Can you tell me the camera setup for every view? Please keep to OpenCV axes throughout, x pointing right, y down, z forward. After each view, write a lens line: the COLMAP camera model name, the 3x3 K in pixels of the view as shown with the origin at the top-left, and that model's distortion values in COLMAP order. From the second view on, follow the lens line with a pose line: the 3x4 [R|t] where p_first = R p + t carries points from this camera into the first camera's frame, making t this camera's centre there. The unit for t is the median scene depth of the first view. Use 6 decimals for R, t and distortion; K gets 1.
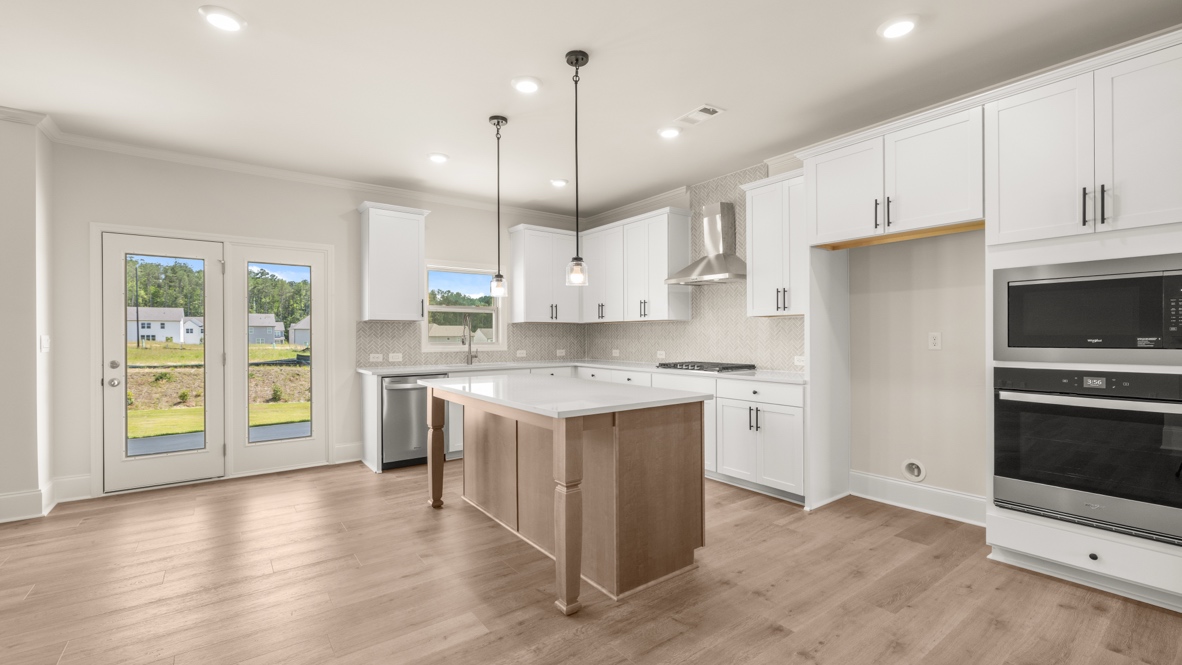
lens RADIAL K [[503.4, 0, 585.7], [0, 503.4, 338.6], [0, 0, 1]] dist [0.000606, -0.000584]
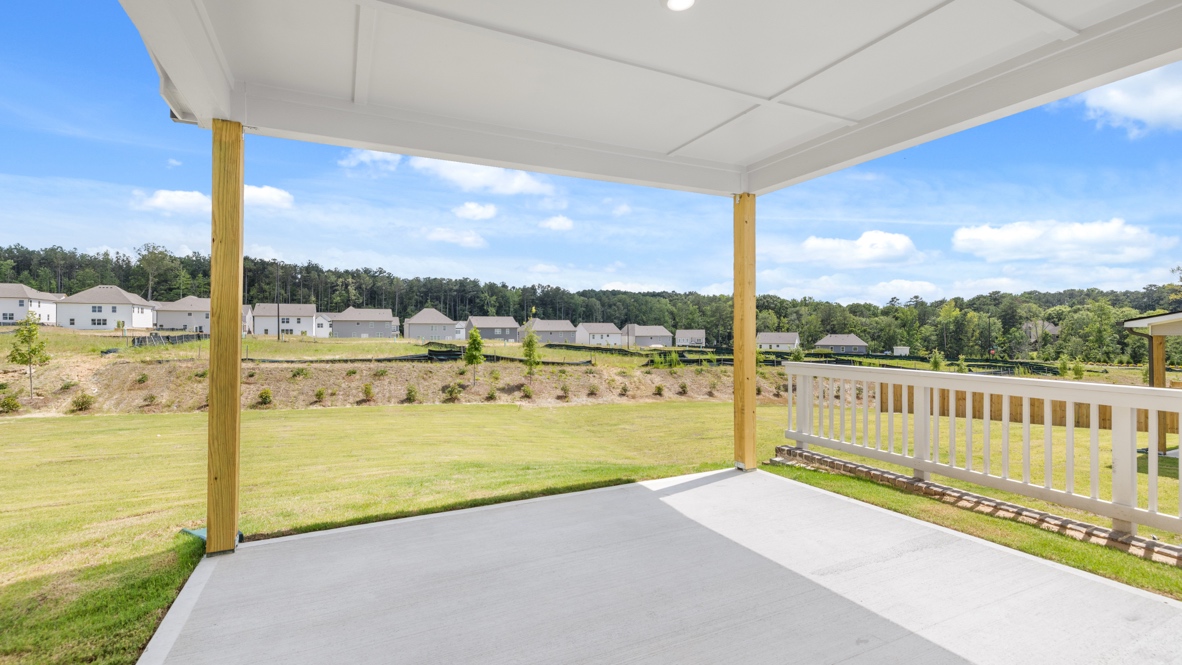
lens RADIAL K [[503.4, 0, 590.3], [0, 503.4, 330.5], [0, 0, 1]] dist [0.000606, -0.000584]
pose [[0.984997, 0.002434, -0.172555, -0.143013], [-0.003433, 0.999979, -0.005491, -0.000161], [0.172538, 0.006001, 0.984985, 0.166566]]
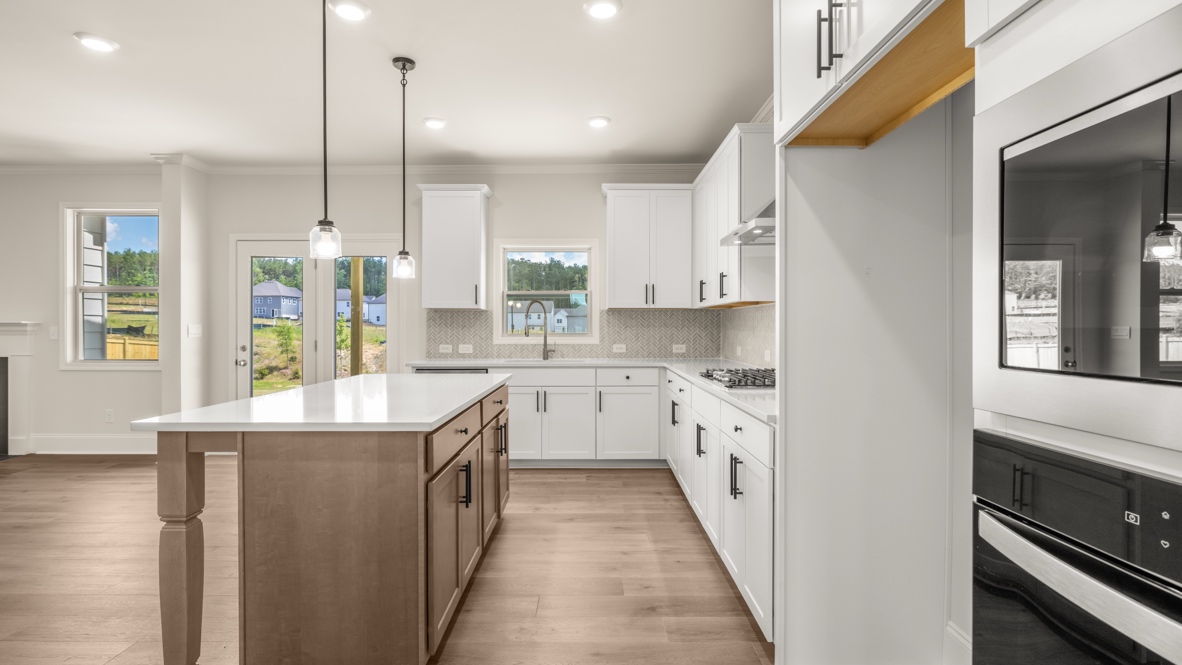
lens RADIAL K [[570.8, 0, 589.3], [0, 570.8, 329.3], [0, 0, 1]] dist [0.004116, 0.001641]
pose [[0.802443, 0.005866, -0.596700, 0.436655], [-0.005824, 0.999981, 0.001999, -0.001961], [0.596700, 0.001871, 0.802462, 0.299691]]
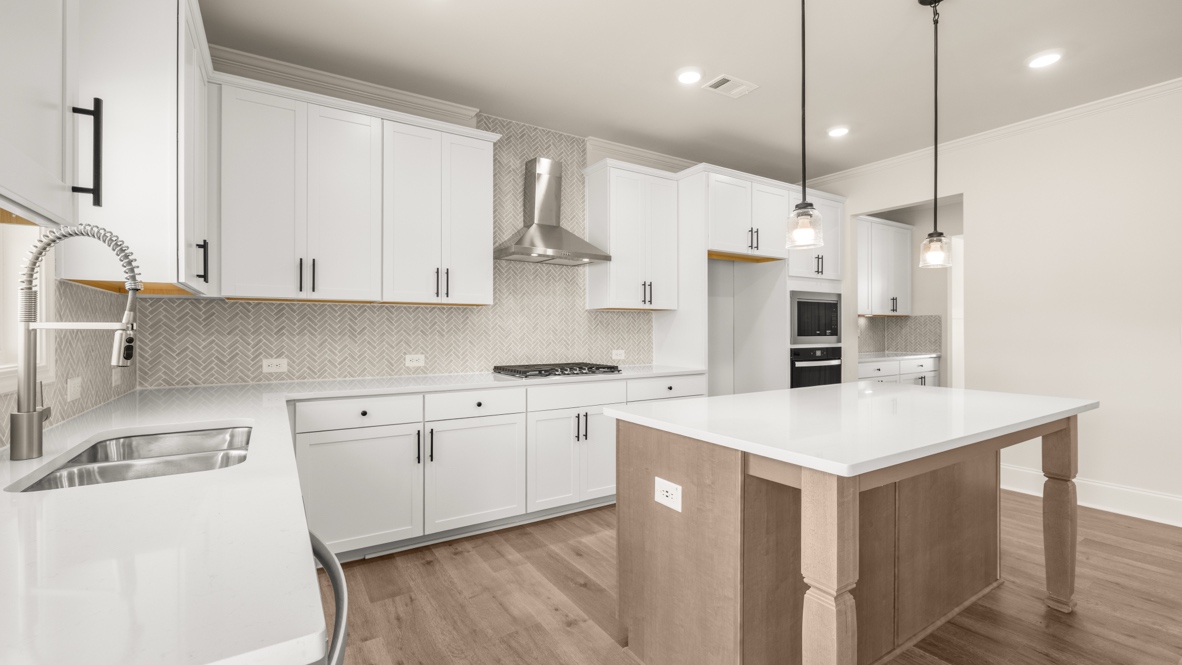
lens RADIAL K [[503.4, 0, 590.0], [0, 503.4, 329.7], [0, 0, 1]] dist [0.000606, -0.000584]
pose [[0.056872, 0.005579, 0.998366, -0.469682], [0.006747, 0.999959, -0.005972, -0.000042], [-0.998359, 0.007075, 0.056832, 0.818072]]
